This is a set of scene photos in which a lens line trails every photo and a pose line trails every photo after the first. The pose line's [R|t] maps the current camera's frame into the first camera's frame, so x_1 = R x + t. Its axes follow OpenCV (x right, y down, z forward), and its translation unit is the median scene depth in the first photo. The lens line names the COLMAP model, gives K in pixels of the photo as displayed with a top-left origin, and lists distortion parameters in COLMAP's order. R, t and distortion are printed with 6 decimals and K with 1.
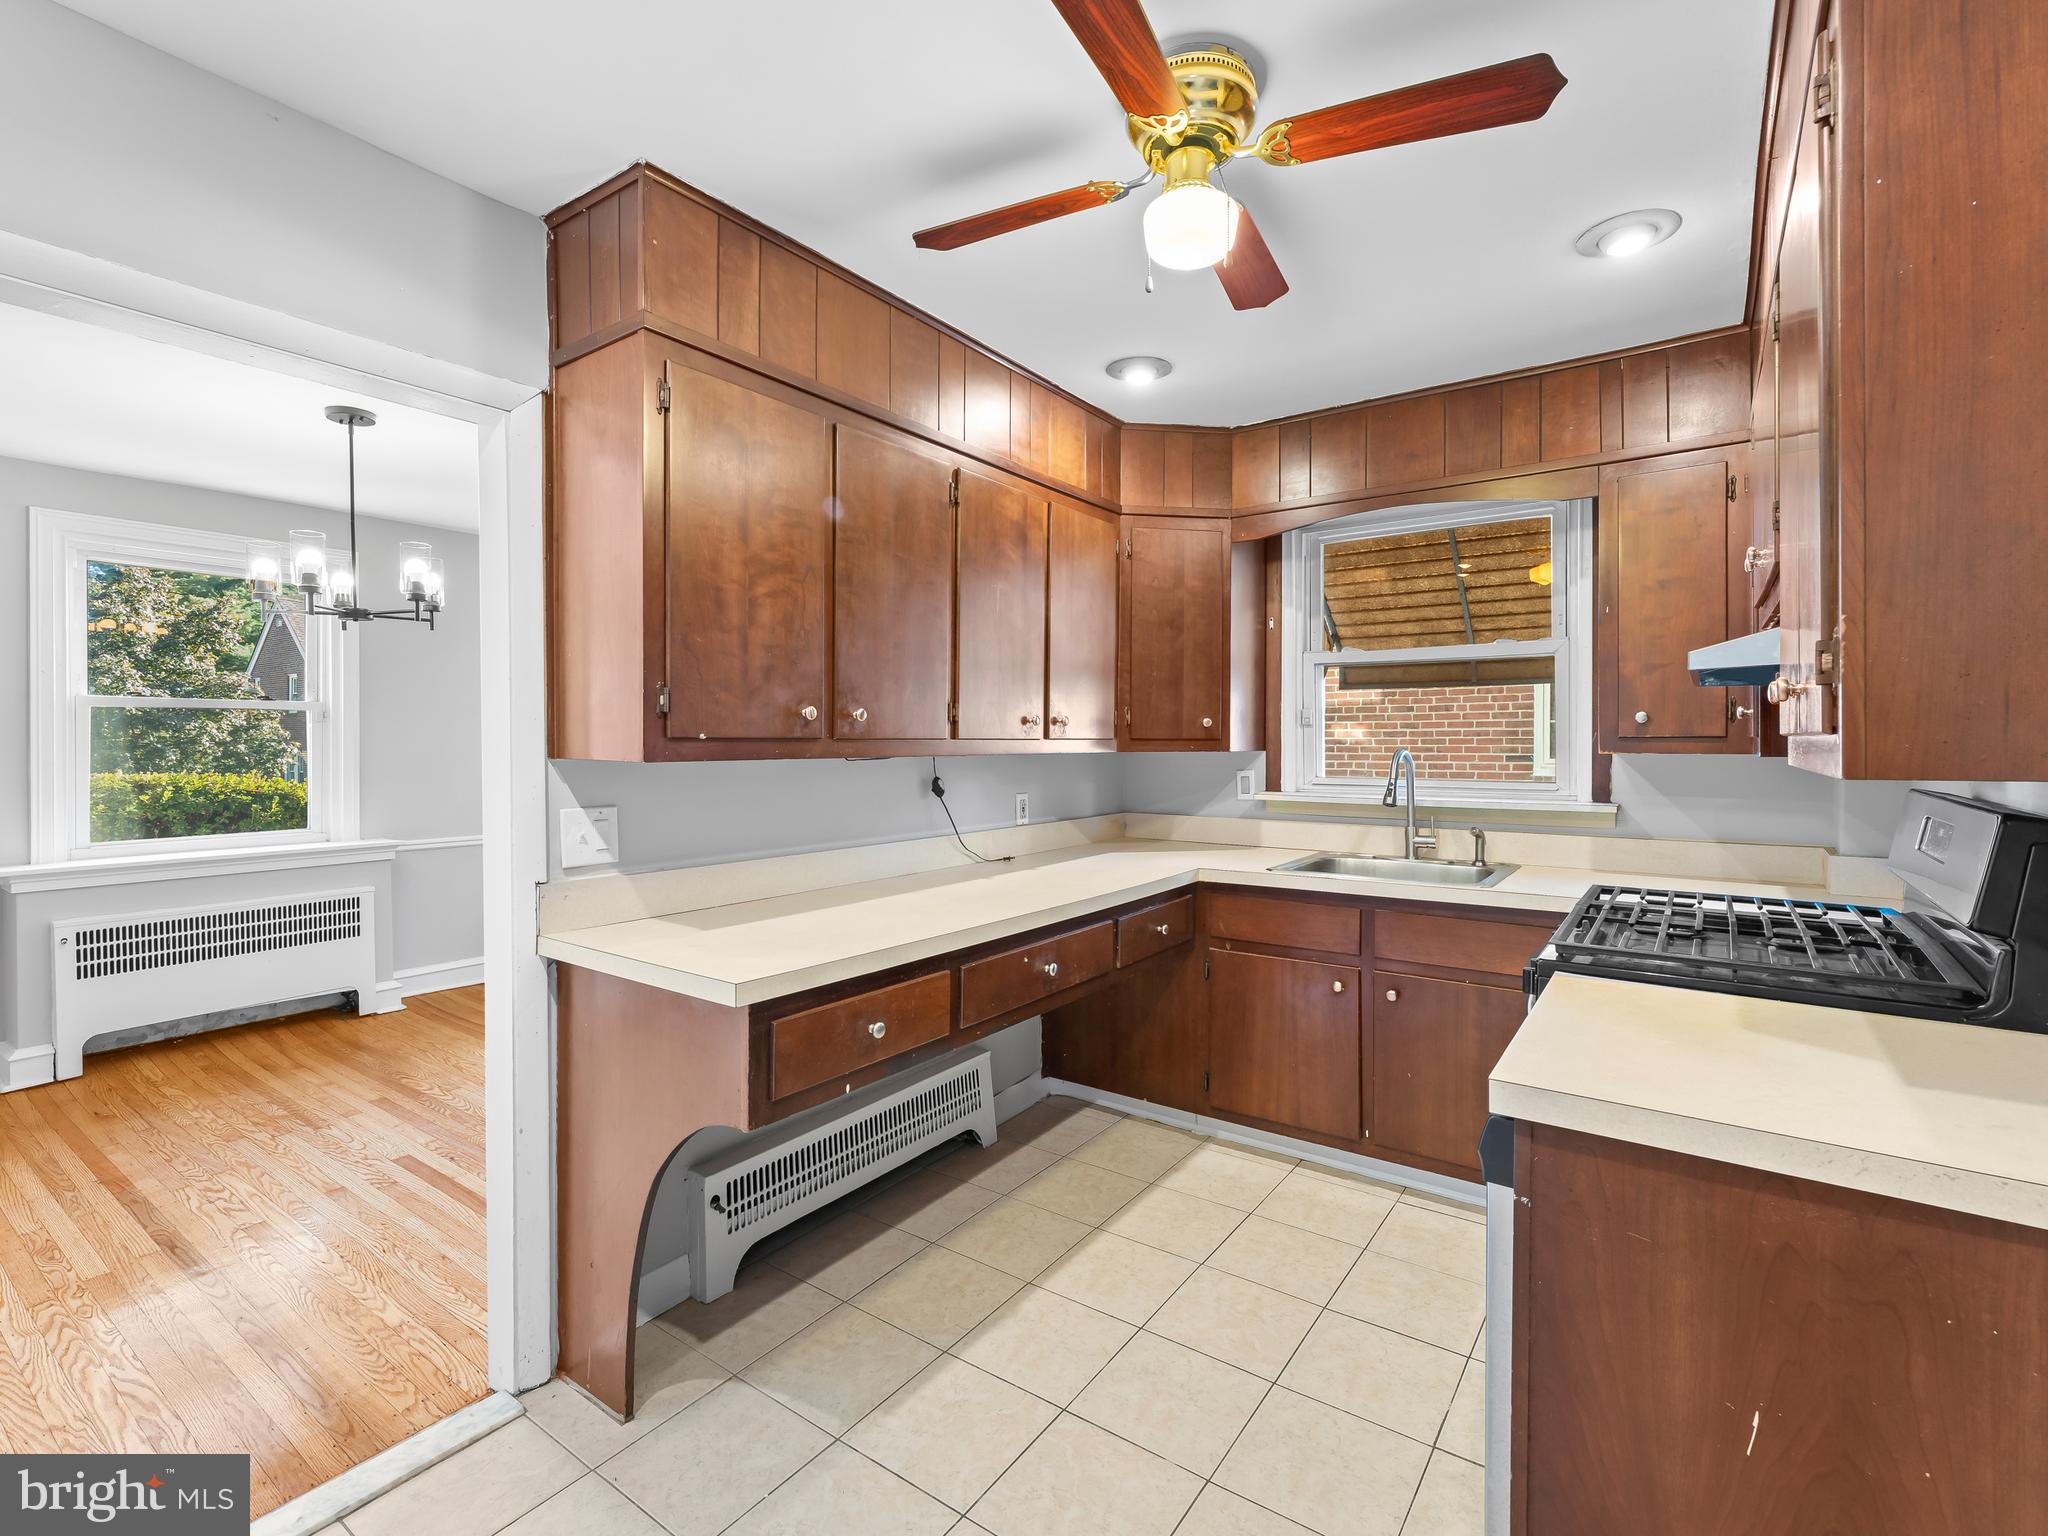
lens RADIAL K [[949.5, 0, 1031.8], [0, 949.5, 749.2], [0, 0, 1]] dist [0.001992, 0.000344]
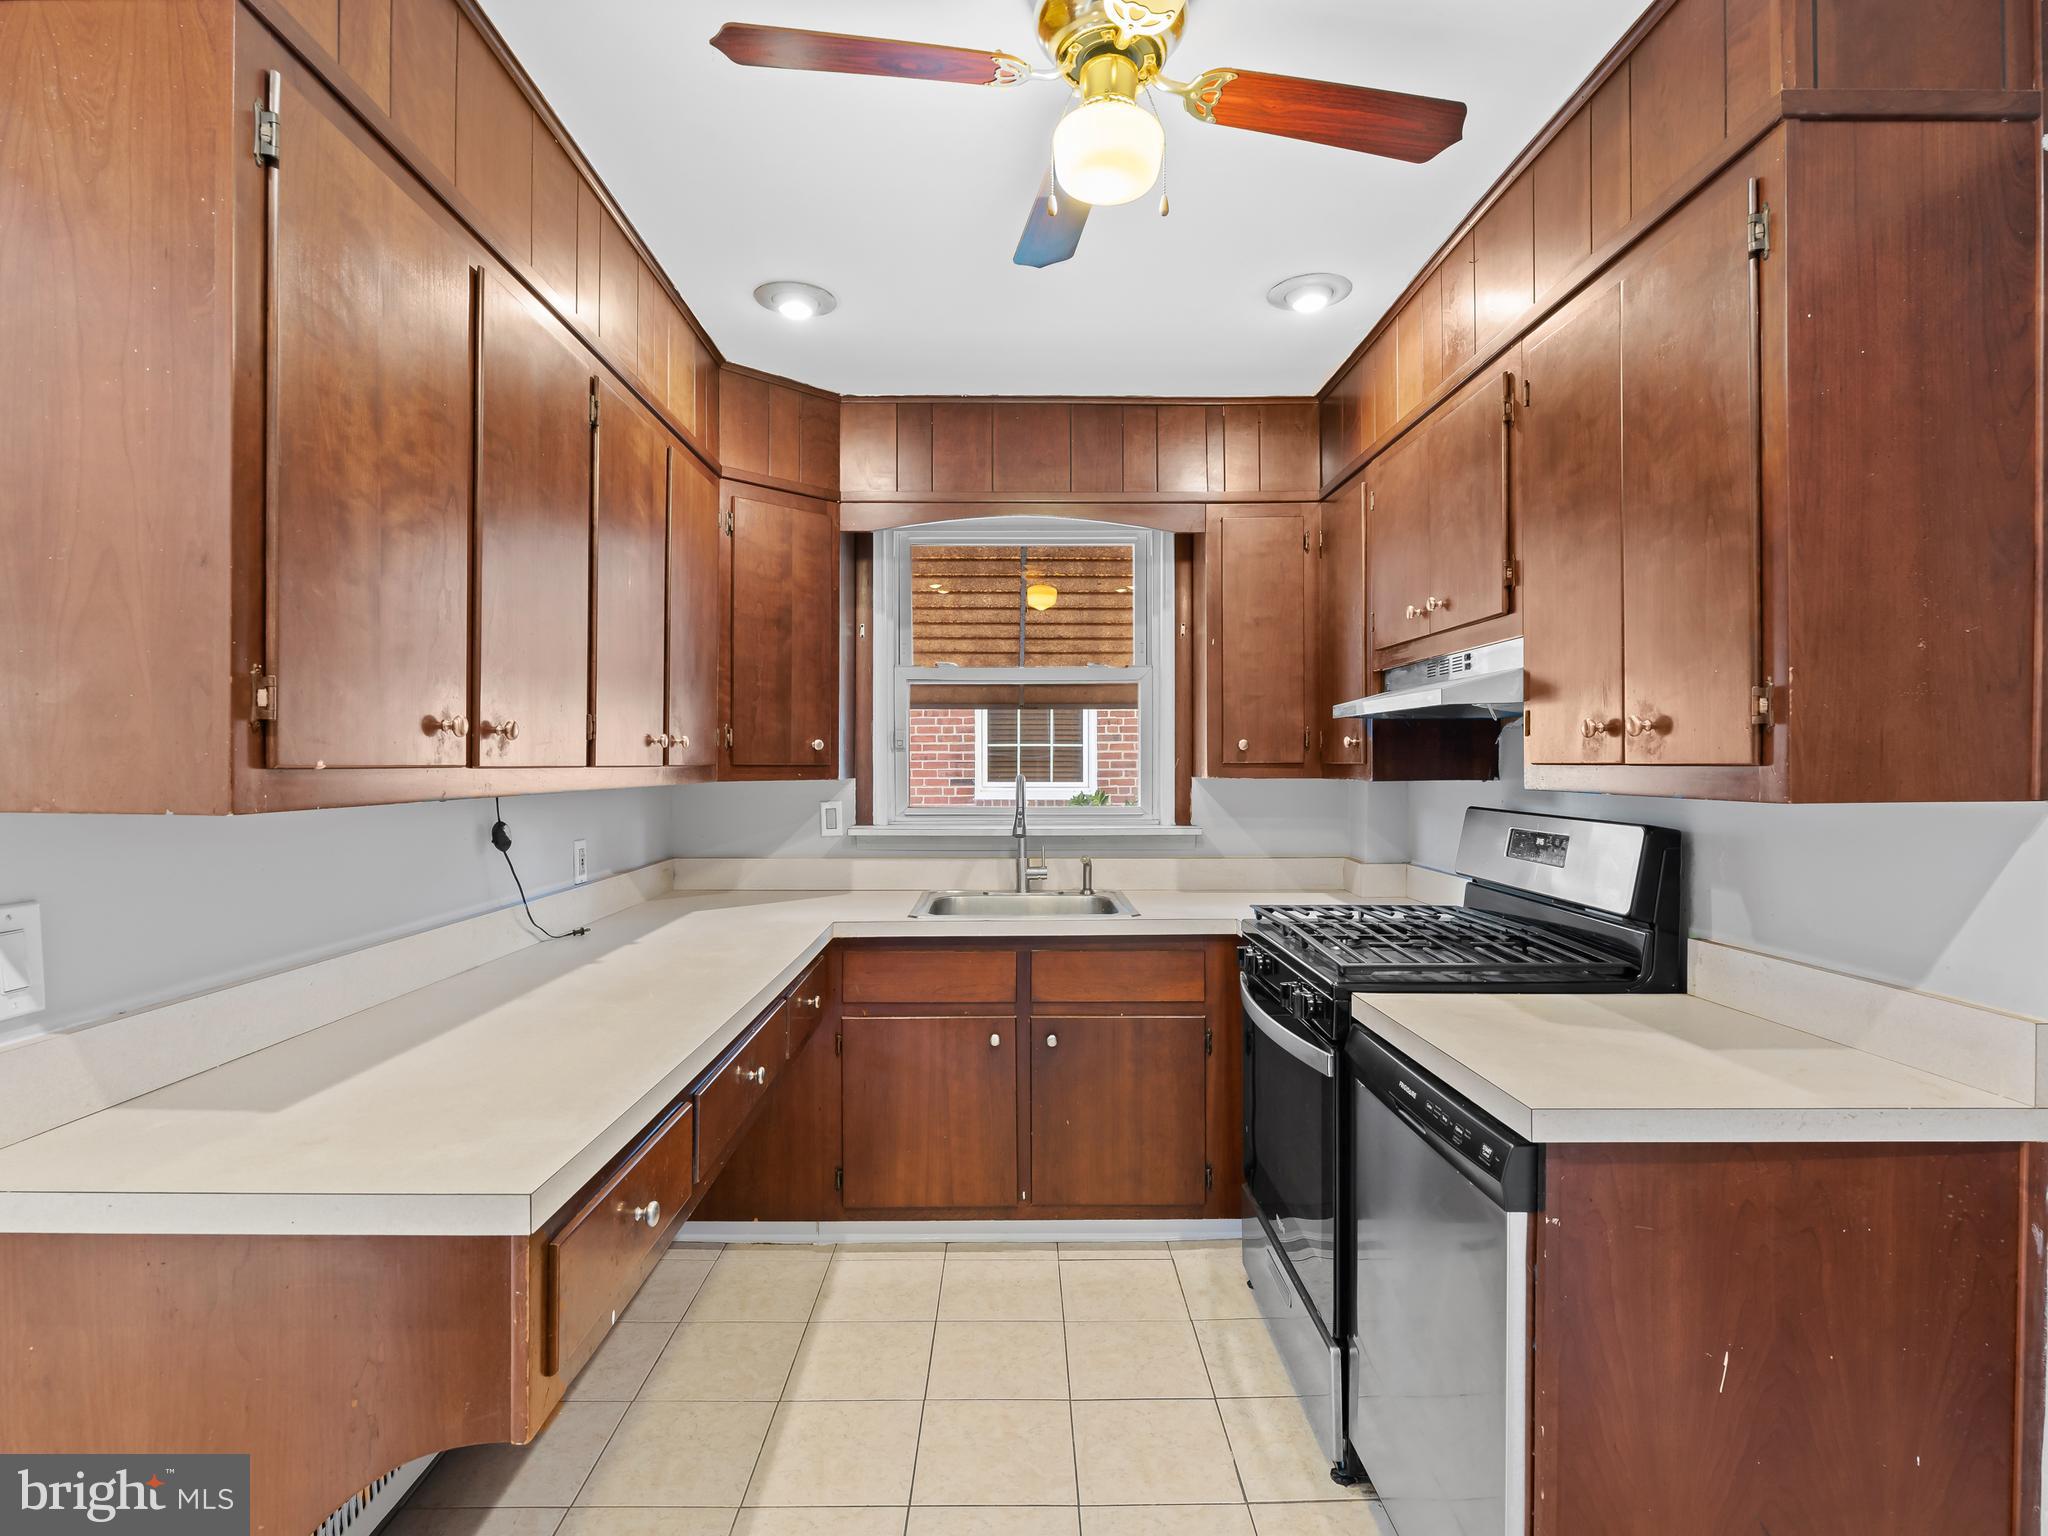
lens RADIAL K [[1067.4, 0, 1024.0], [0, 1067.4, 768.0], [0, 0, 1]] dist [-0.001099, -0.001029]
pose [[0.809665, -0.002938, 0.586885, -0.229733], [0.005578, 0.999981, -0.002689, -0.004686], [-0.586866, 0.005450, 0.809666, 0.150611]]
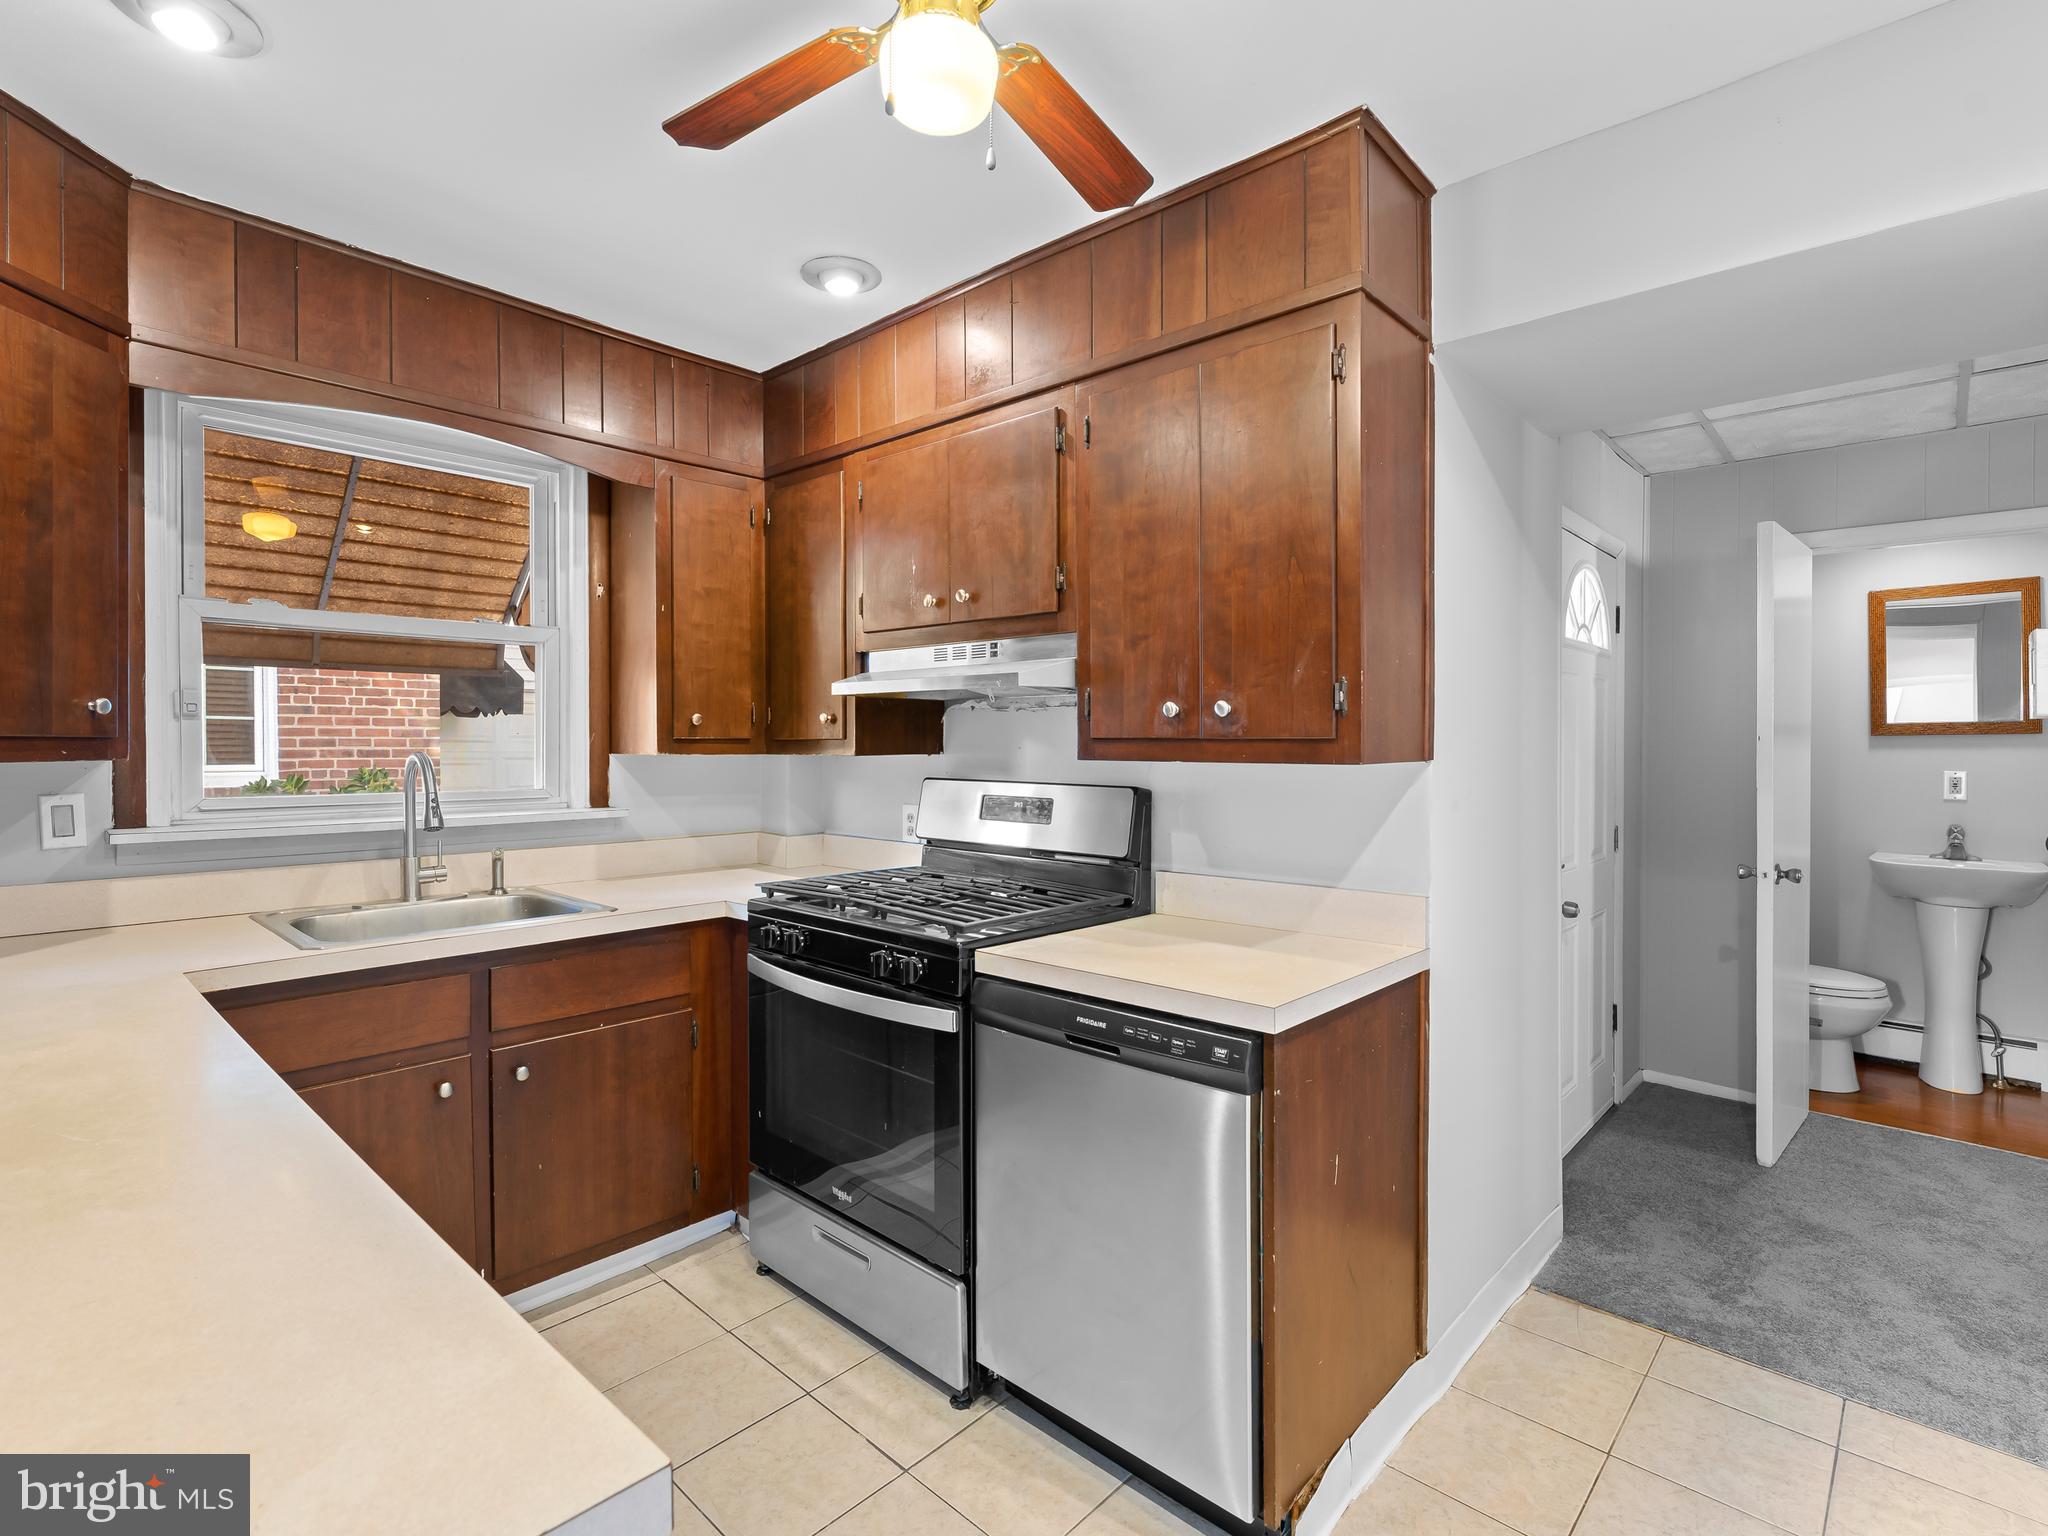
lens RADIAL K [[1000.6, 0, 1063.0], [0, 1000.6, 755.3], [0, 0, 1]] dist [-0.000426, 0.000164]
pose [[0.121317, -0.010494, 0.992558, -0.329738], [0.006923, 0.999929, 0.009726, -0.002260], [-0.992590, 0.005691, 0.121381, 0.418541]]
